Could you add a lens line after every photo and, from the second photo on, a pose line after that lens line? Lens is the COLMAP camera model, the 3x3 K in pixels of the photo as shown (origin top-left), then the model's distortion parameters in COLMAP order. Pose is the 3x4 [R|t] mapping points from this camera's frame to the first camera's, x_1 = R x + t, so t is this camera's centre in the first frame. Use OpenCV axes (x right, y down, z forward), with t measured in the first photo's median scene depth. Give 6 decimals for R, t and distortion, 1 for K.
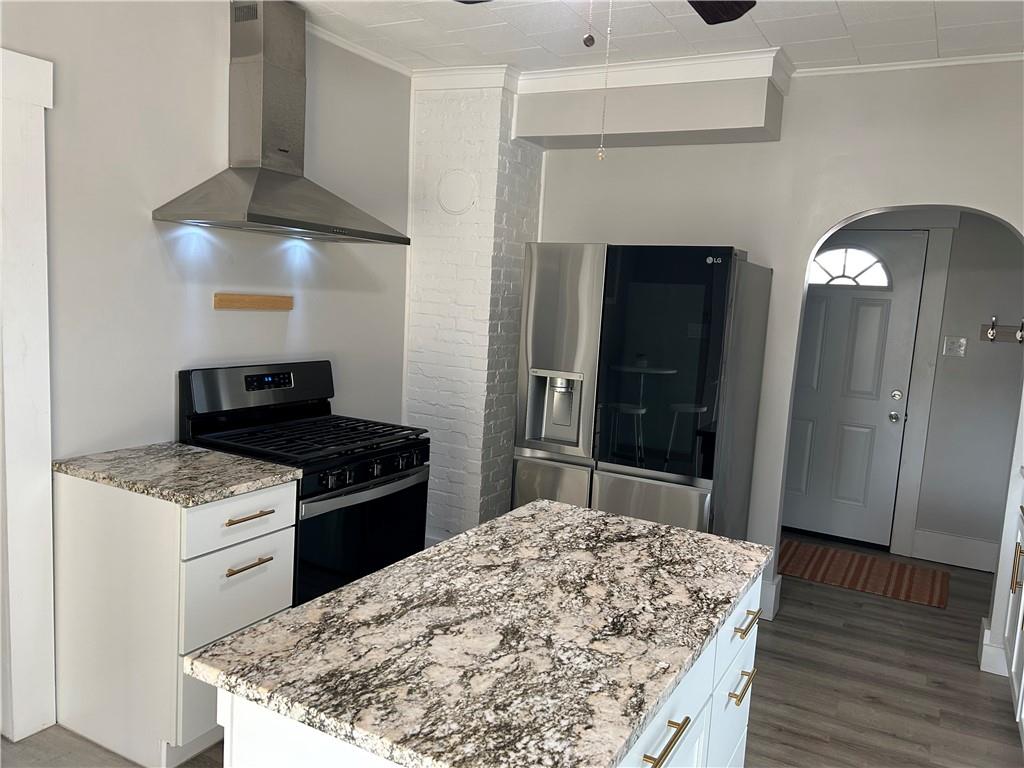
lens RADIAL K [[753.3, 0, 512.0], [0, 753.3, 384.0], [0, 0, 1]] dist [0.061482, -0.091376]
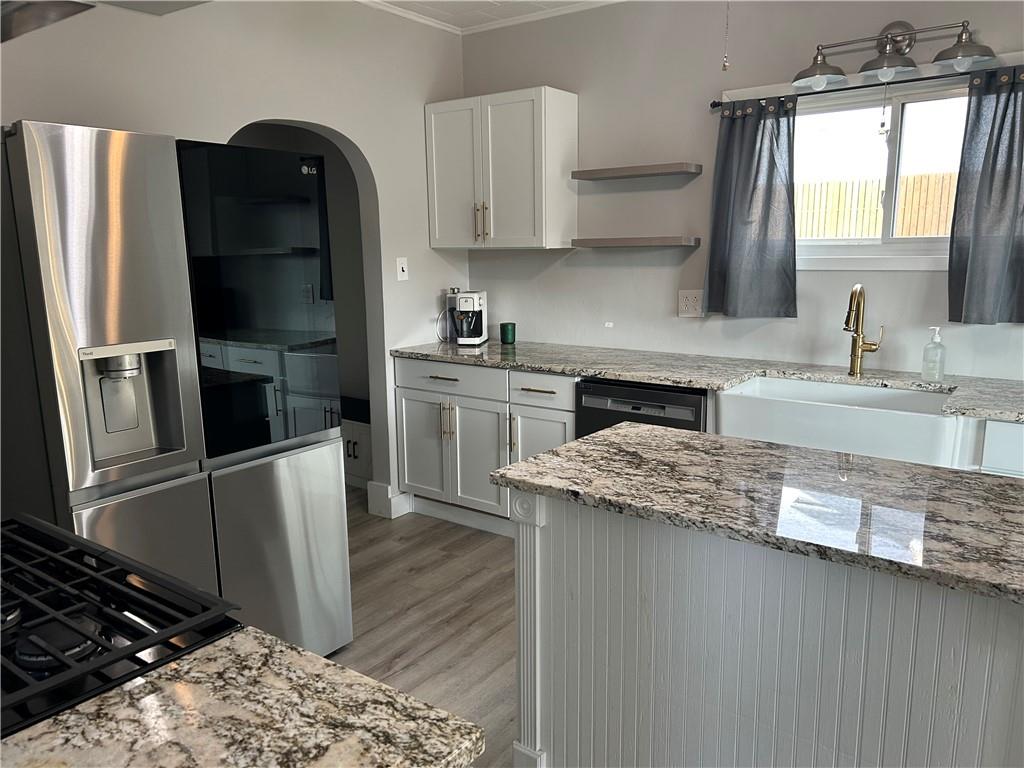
lens RADIAL K [[770.5, 0, 512.0], [0, 770.5, 384.0], [0, 0, 1]] dist [0.052666, -0.052553]
pose [[0.140655, -0.236409, 0.961419, -0.867020], [0.136315, 0.966449, 0.217703, -0.137093], [-0.980630, 0.100435, 0.168162, 0.989289]]
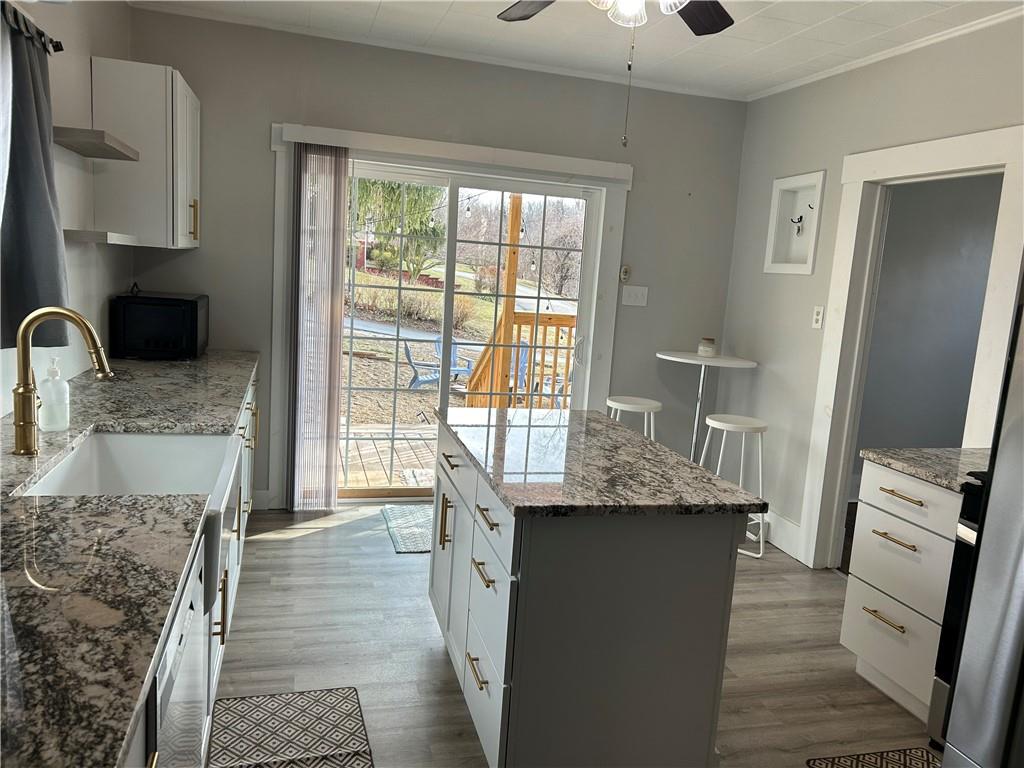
lens RADIAL K [[785.8, 0, 512.7], [0, 785.8, 390.8], [0, 0, 1]] dist [0.123256, -0.056591]
pose [[-0.709660, -0.000888, -0.704544, 1.038285], [-0.194460, 0.961401, 0.194660, -0.104381], [0.677177, 0.275148, -0.682441, 1.646444]]
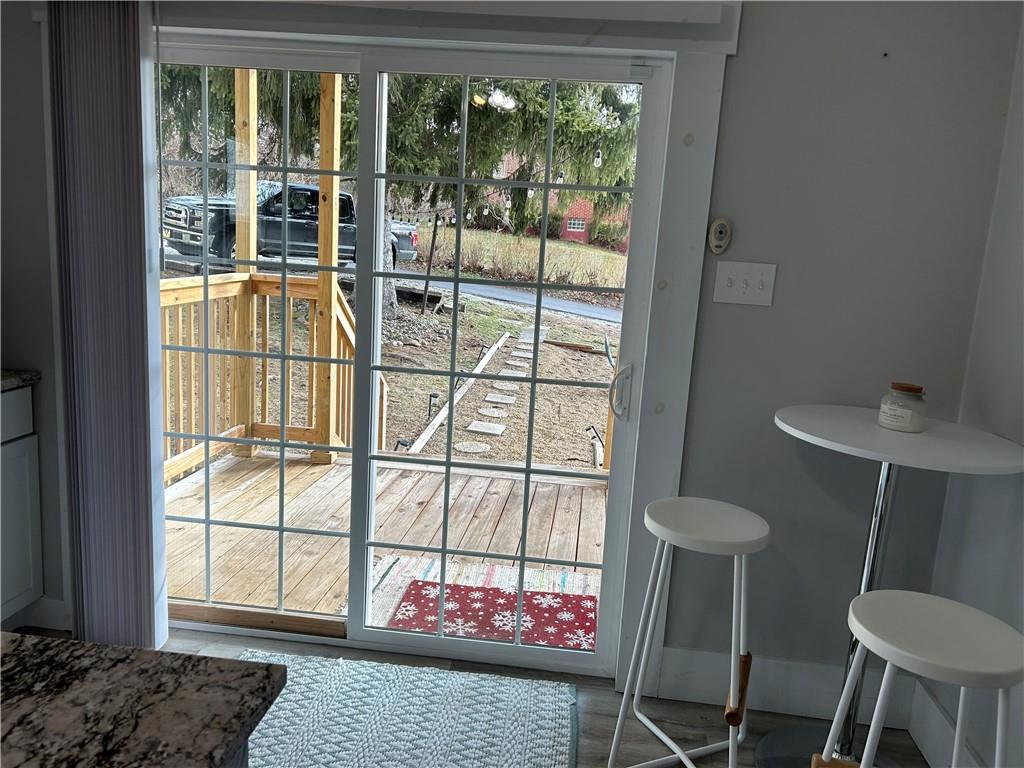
lens RADIAL K [[773.9, 0, 508.0], [0, 773.9, 380.6], [0, 0, 1]] dist [0.059738, -0.063936]
pose [[-0.918597, -0.040343, -0.393132, -0.198960], [-0.157391, 0.949827, 0.270291, -0.102375], [0.362503, 0.310164, -0.878857, 1.066013]]
